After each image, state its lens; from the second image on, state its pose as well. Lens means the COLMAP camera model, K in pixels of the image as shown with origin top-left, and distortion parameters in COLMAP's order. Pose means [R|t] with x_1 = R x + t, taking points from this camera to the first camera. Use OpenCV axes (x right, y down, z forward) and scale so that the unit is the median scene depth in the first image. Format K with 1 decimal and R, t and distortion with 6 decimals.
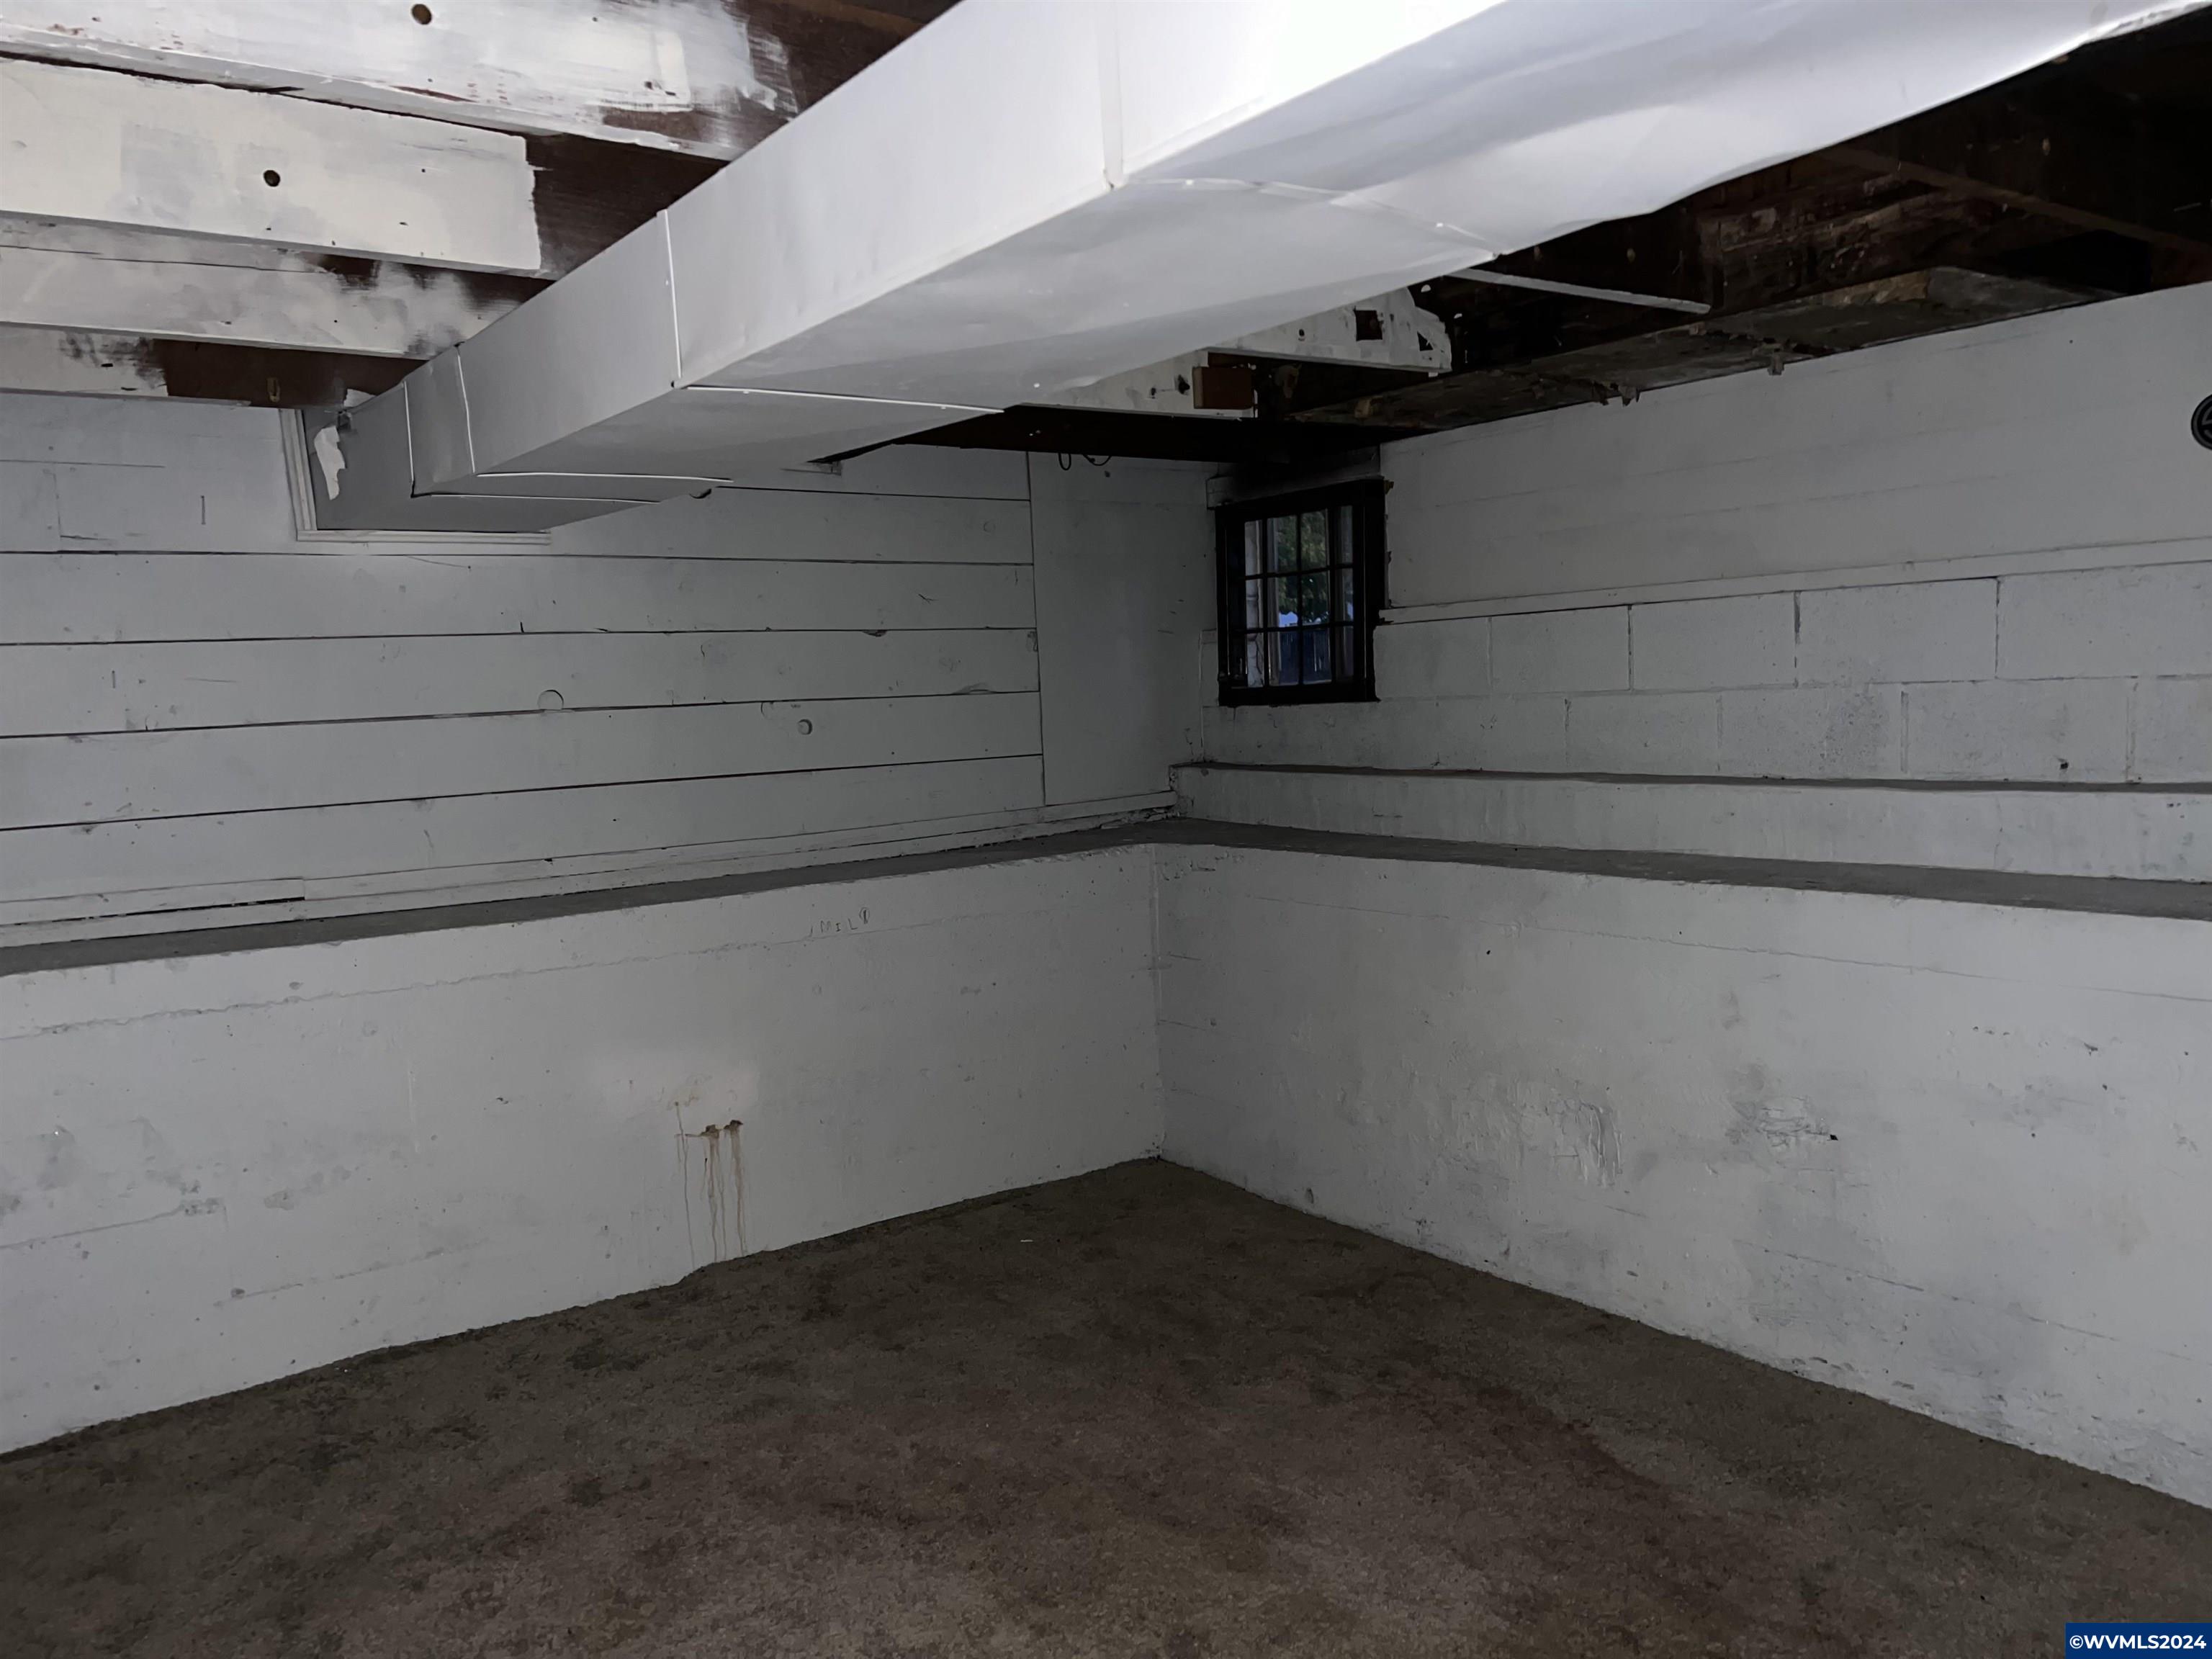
lens RADIAL K [[1692.0, 0, 1106.0], [0, 1692.0, 829.5], [0, 0, 1]] dist [0.013547, 0.000851]
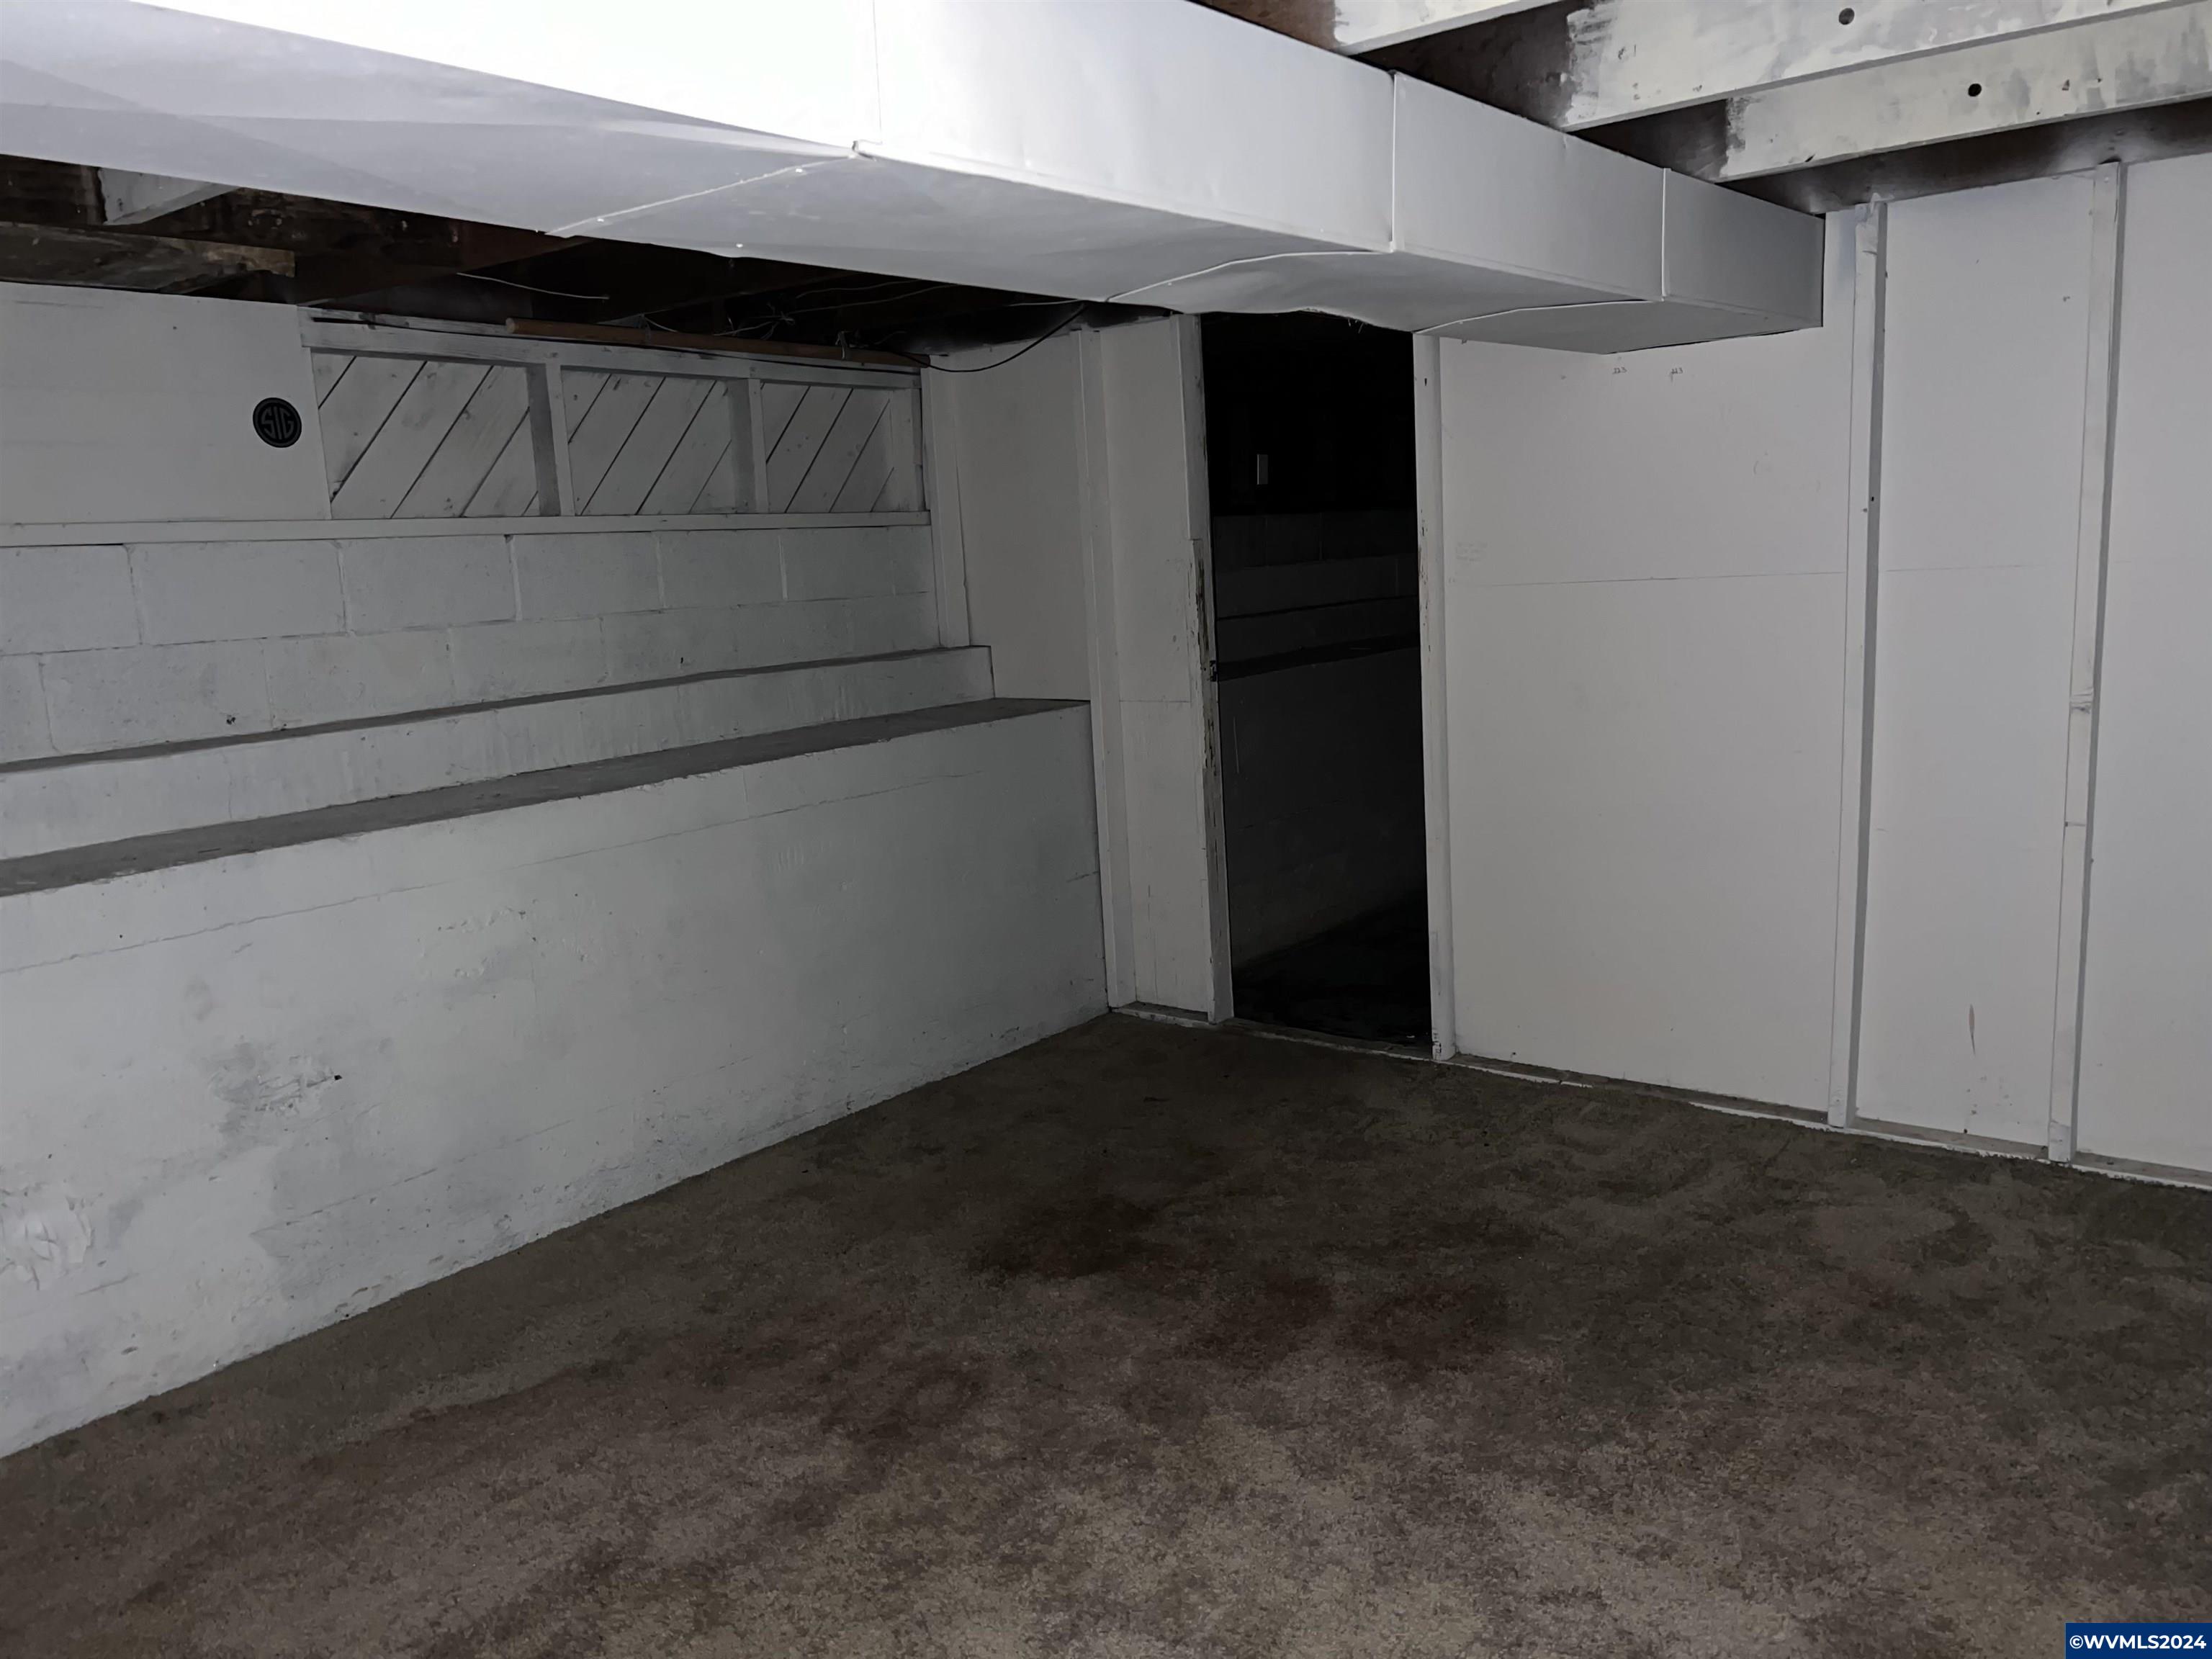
lens RADIAL K [[1692.0, 0, 1106.0], [0, 1692.0, 829.5], [0, 0, 1]] dist [0.013547, 0.000851]
pose [[-0.257530, -0.109339, 0.960064, -0.656623], [0.150524, 0.976908, 0.151634, -0.051562], [-0.954474, 0.183563, -0.235125, 0.751538]]
